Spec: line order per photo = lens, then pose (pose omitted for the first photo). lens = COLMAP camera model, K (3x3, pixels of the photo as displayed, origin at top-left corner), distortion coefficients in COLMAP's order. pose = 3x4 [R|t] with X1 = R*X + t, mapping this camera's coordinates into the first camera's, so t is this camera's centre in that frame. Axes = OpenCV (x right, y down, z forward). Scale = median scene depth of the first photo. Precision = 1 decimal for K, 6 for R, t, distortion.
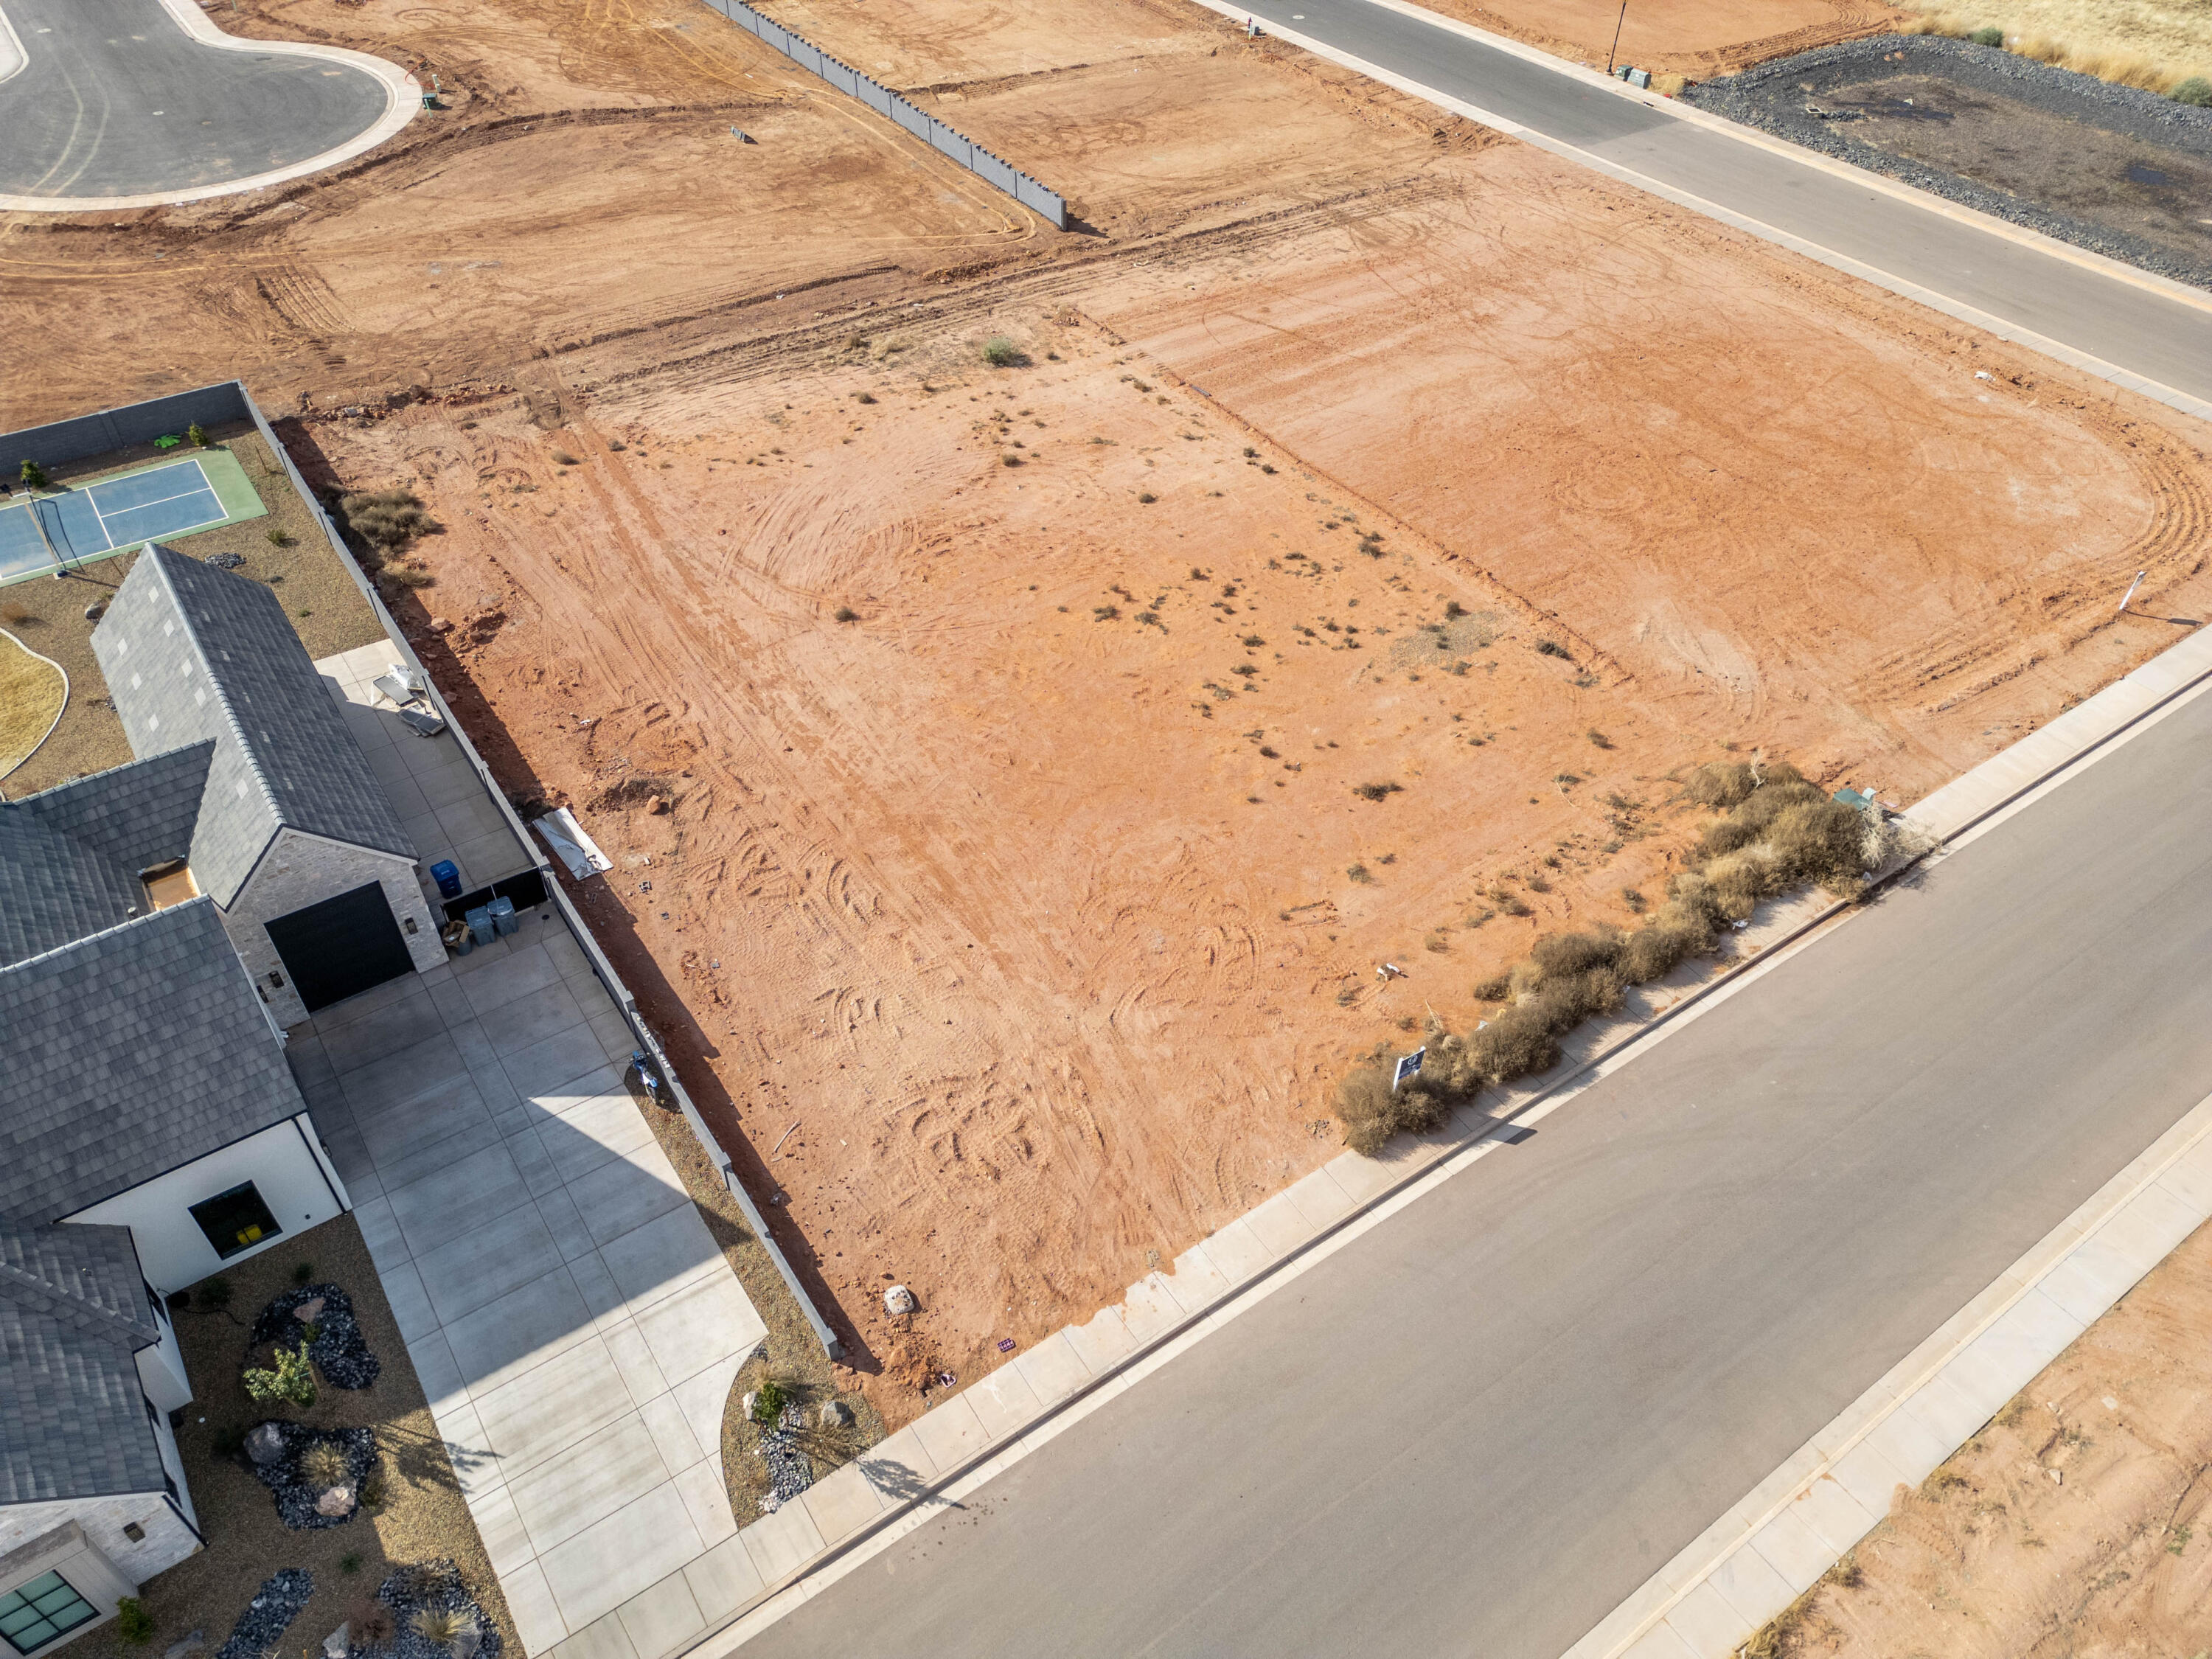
lens RADIAL K [[1548.5, 0, 1108.2], [0, 1548.5, 827.1], [0, 0, 1]] dist [0.079272, -0.076898]
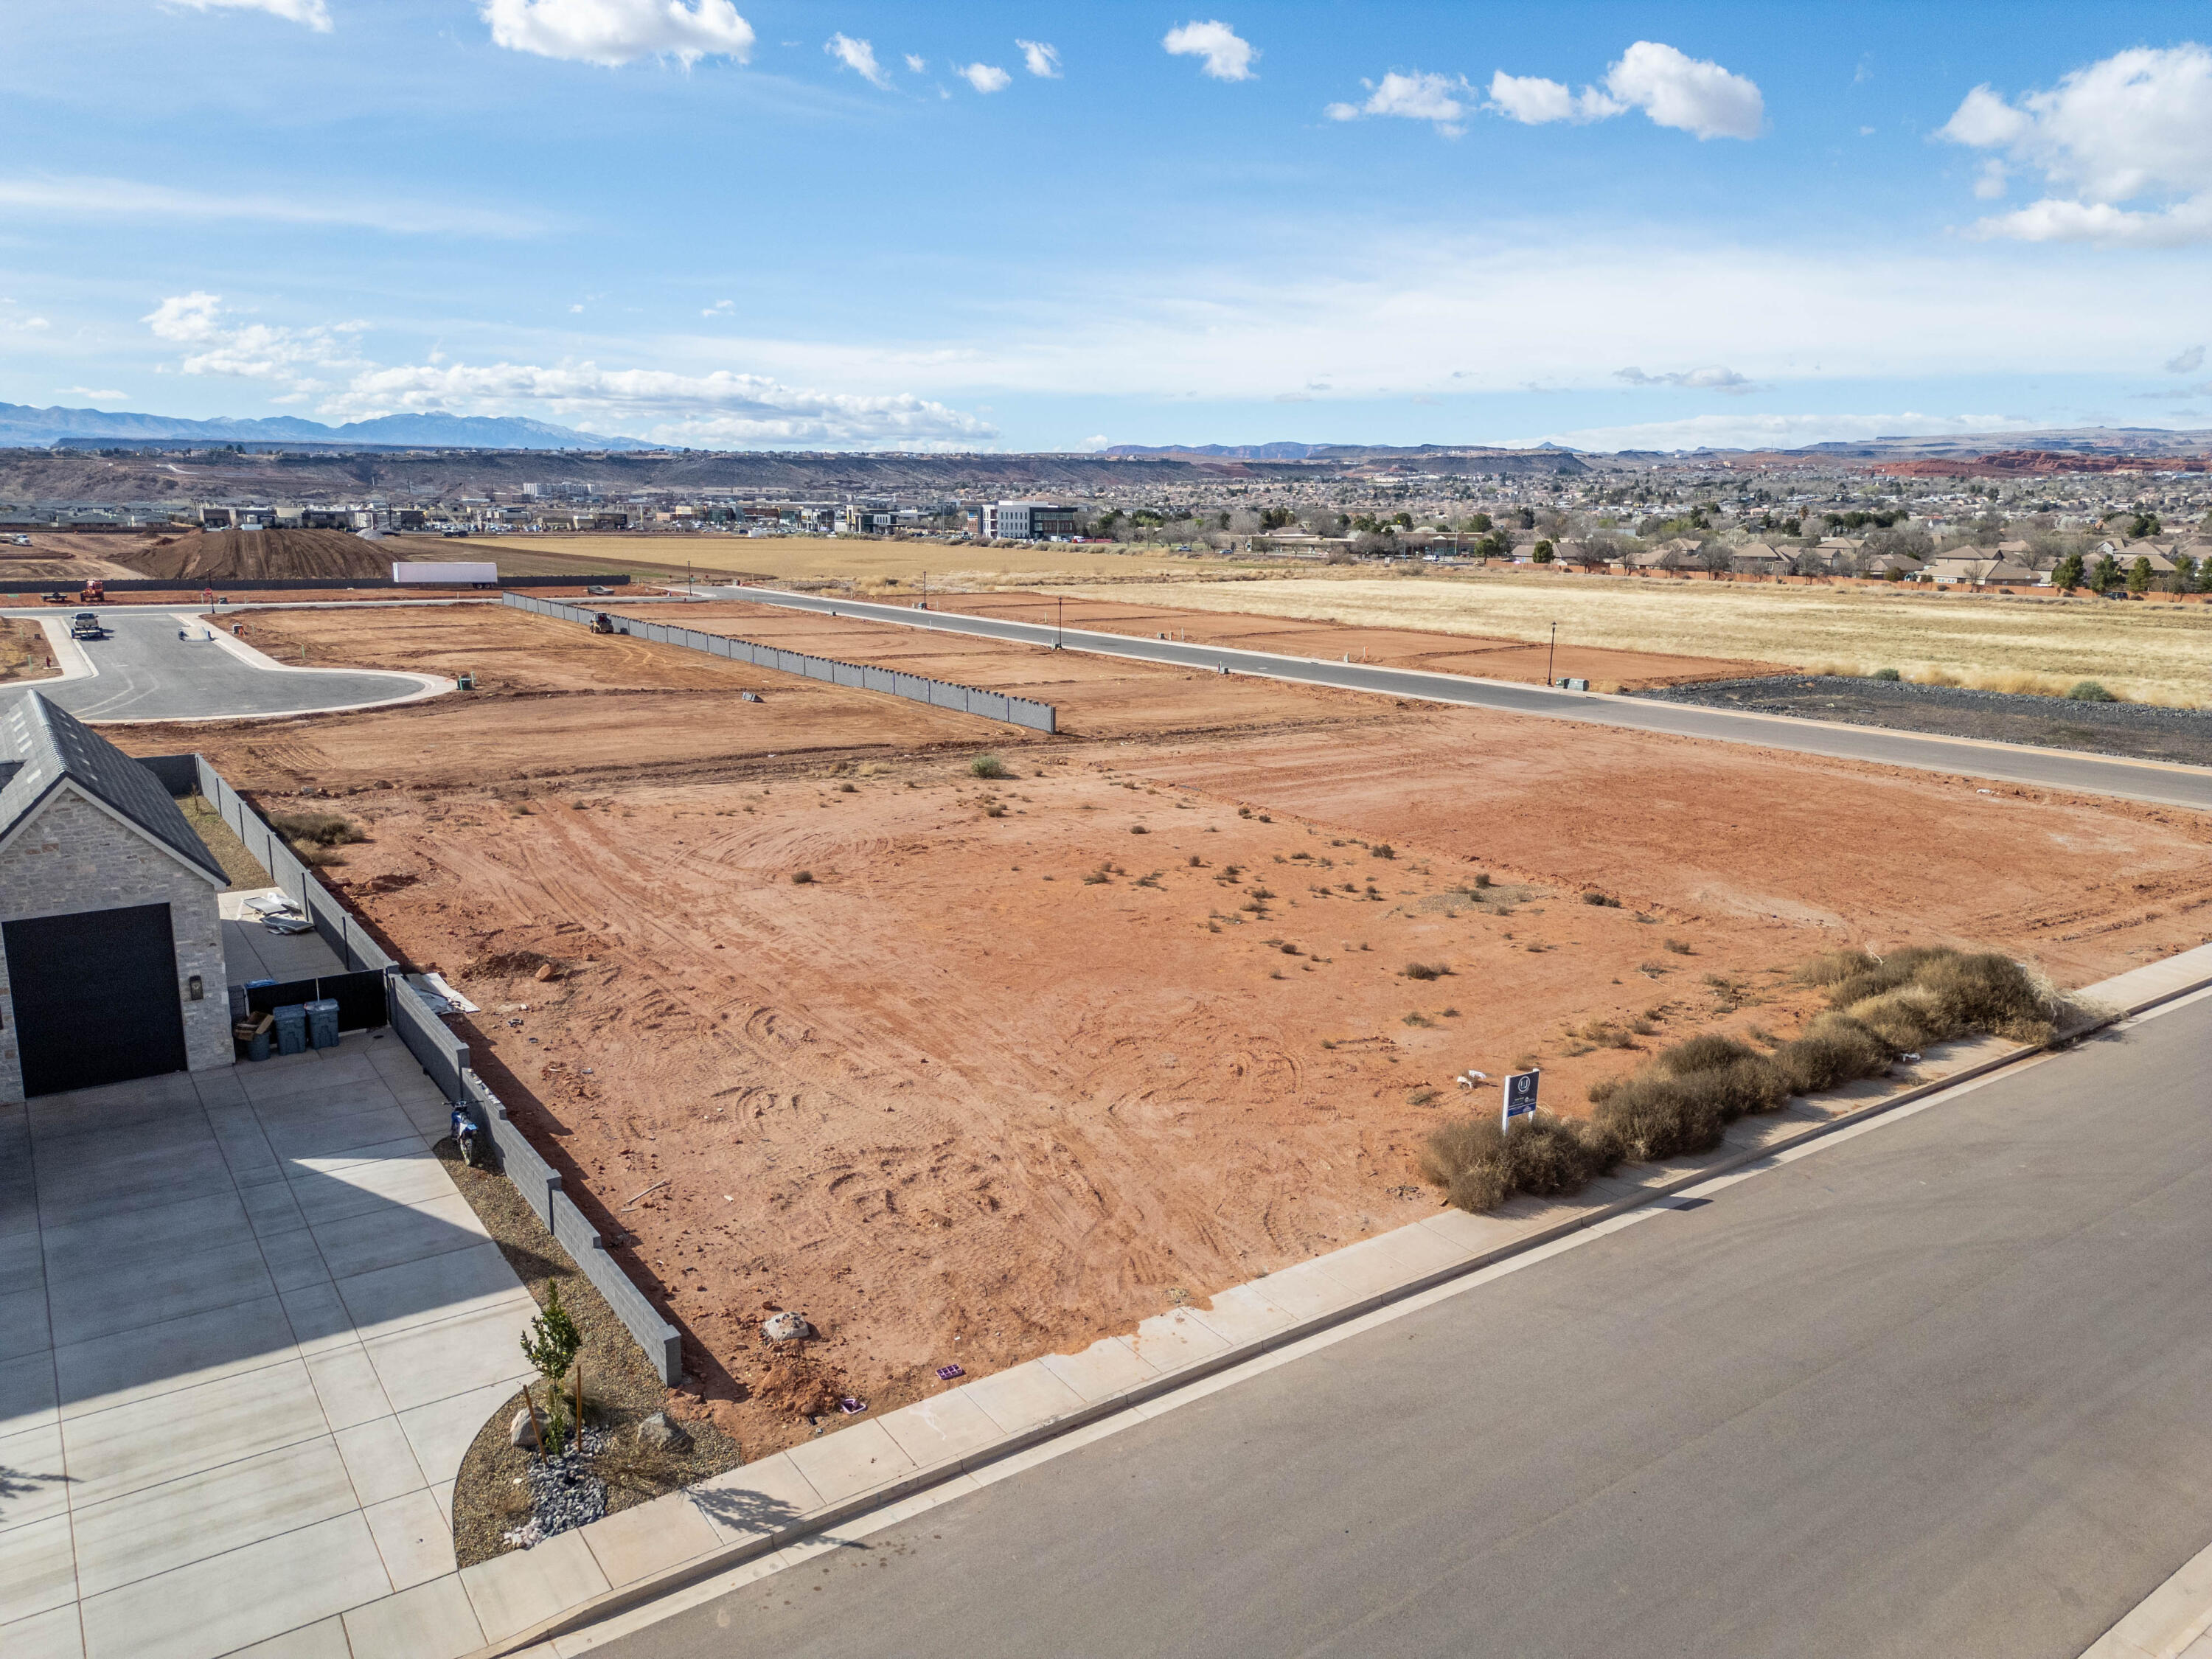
lens RADIAL K [[1548.5, 0, 1108.2], [0, 1548.5, 827.1], [0, 0, 1]] dist [0.079272, -0.076898]
pose [[0.999918, -0.005794, 0.011389, -0.005496], [0.010795, 0.859883, -0.510378, 0.340063], [-0.006836, 0.510459, 0.859875, 0.252941]]
